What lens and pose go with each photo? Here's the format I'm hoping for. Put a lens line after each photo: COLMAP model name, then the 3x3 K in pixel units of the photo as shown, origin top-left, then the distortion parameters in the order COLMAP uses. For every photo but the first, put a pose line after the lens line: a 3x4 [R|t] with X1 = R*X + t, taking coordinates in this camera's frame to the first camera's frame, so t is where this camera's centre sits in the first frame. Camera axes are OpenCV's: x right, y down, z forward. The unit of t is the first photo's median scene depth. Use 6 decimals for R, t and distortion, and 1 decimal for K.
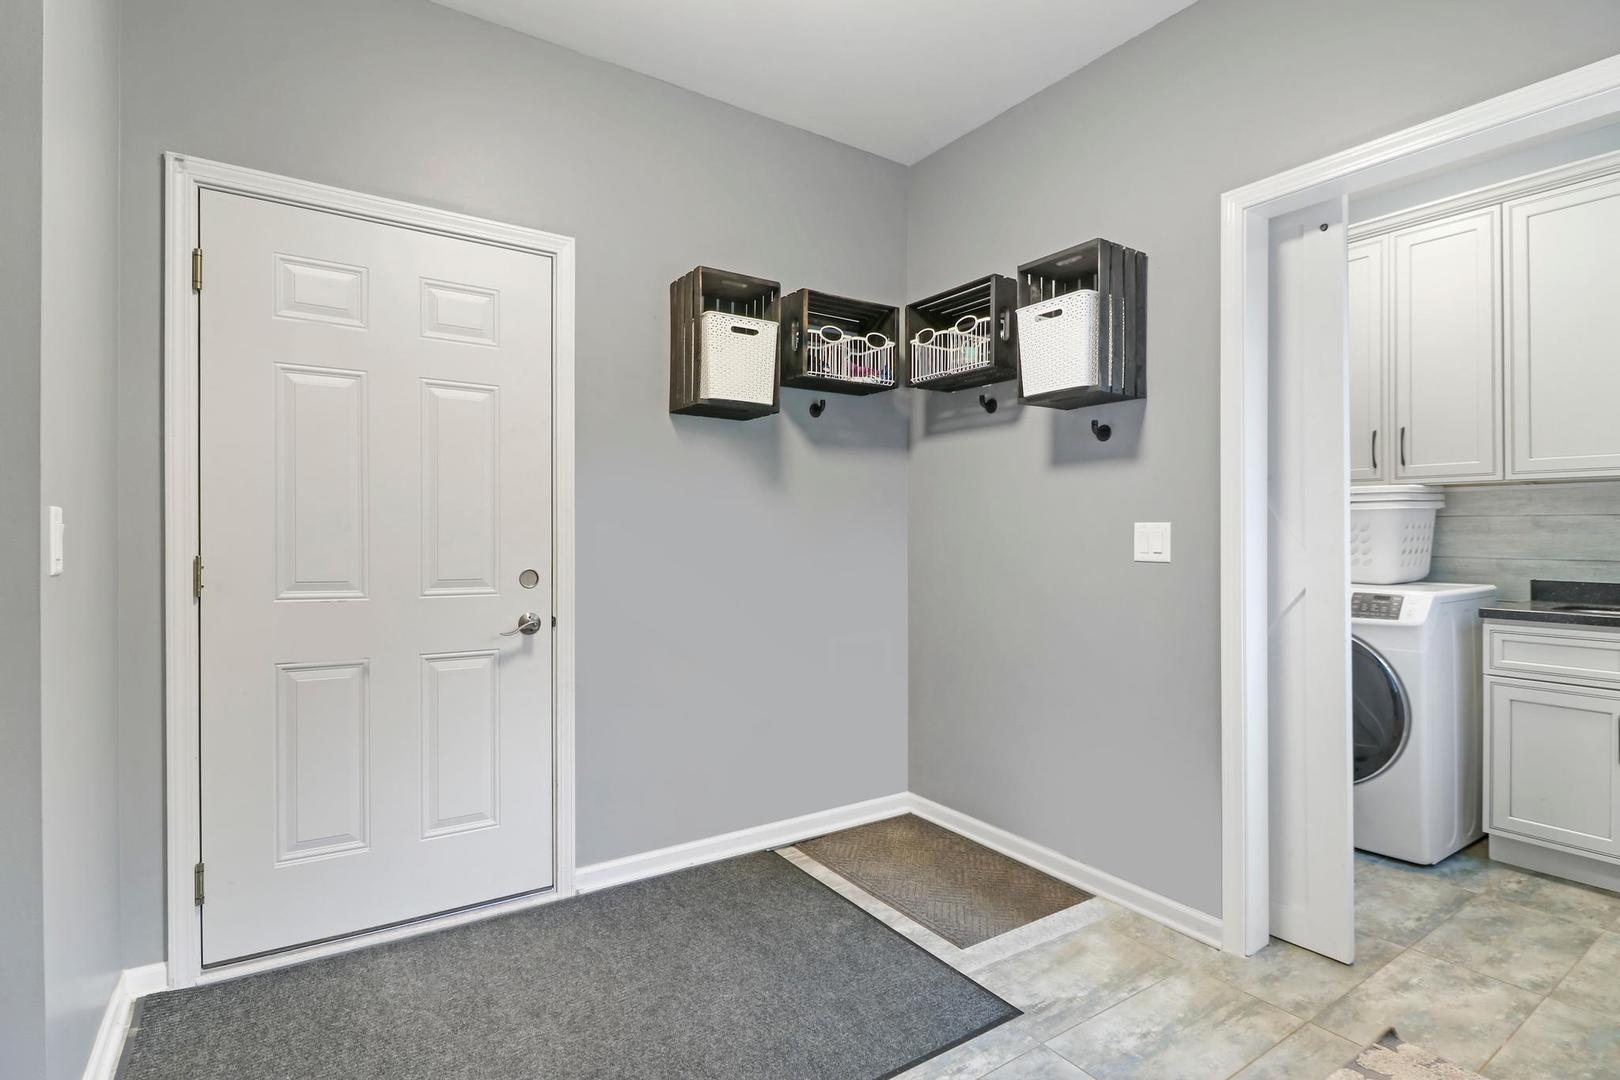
lens RADIAL K [[798.5, 0, 806.4], [0, 798.5, 533.3], [0, 0, 1]] dist [0.003081, -0.016098]
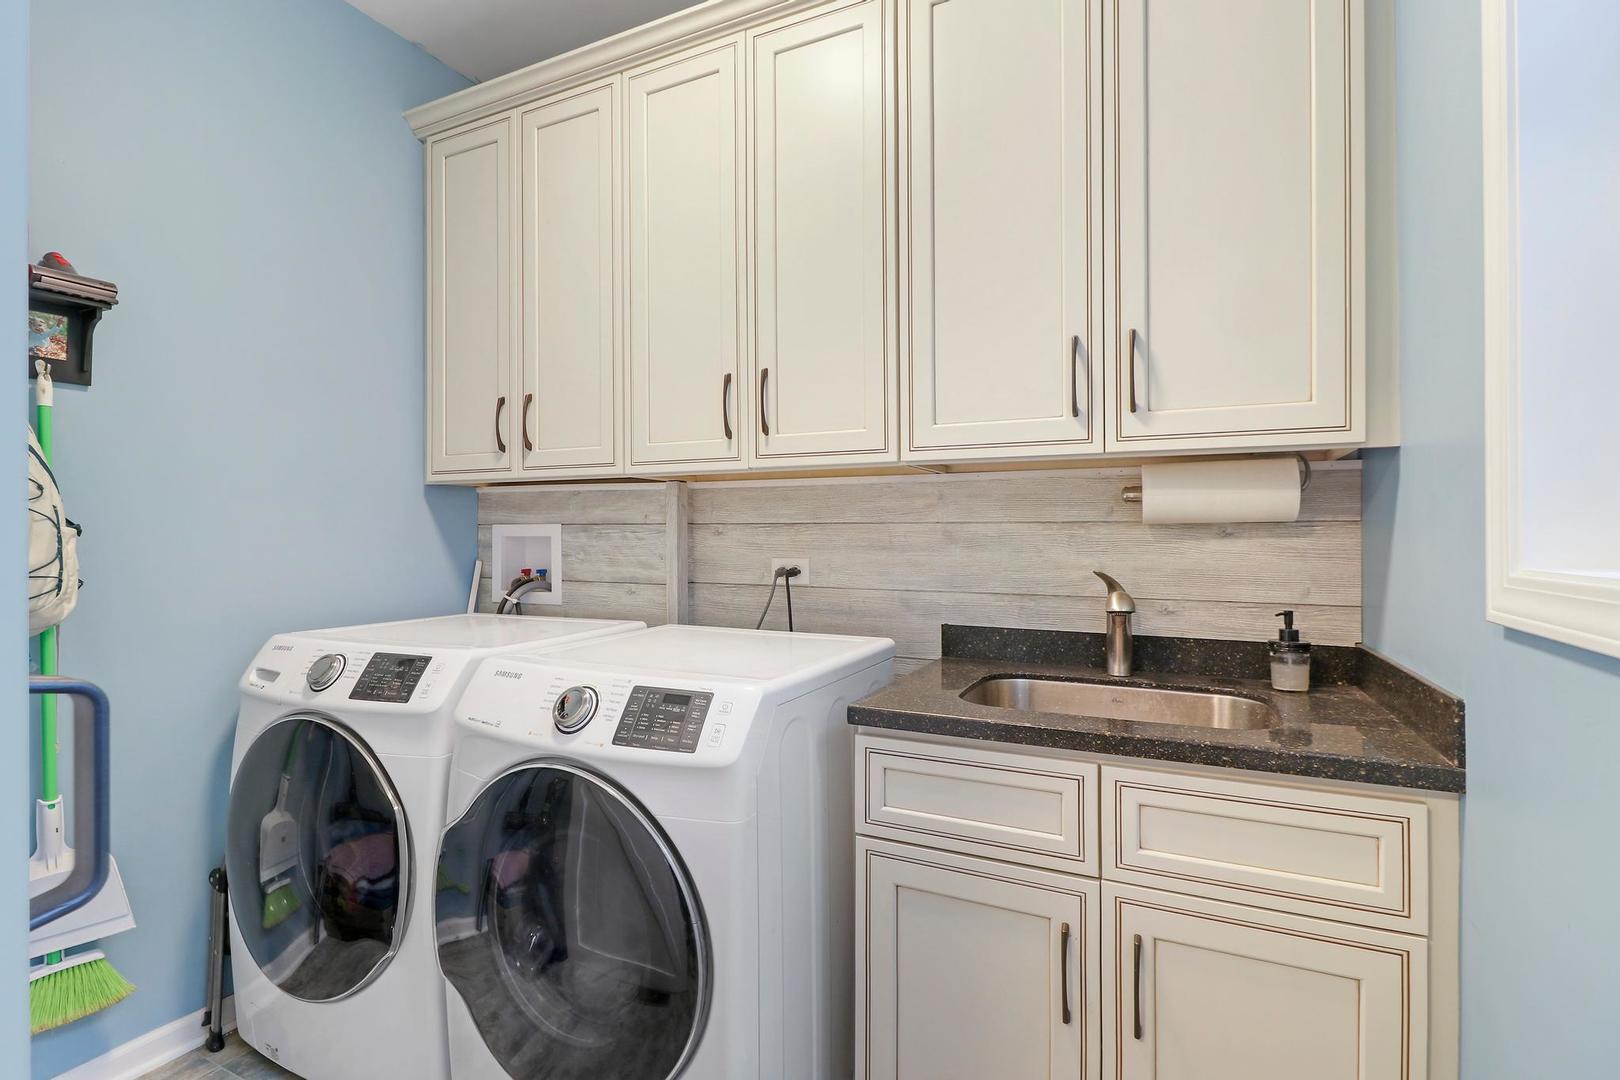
lens RADIAL K [[768.1, 0, 810.0], [0, 768.1, 540.0], [0, 0, 1]] dist [0.001309, 0.000050]
pose [[0.865189, -0.008509, 0.501374, 0.542684], [0.003410, 0.999933, 0.011086, -0.016743], [-0.501434, -0.007882, 0.865160, 0.547779]]
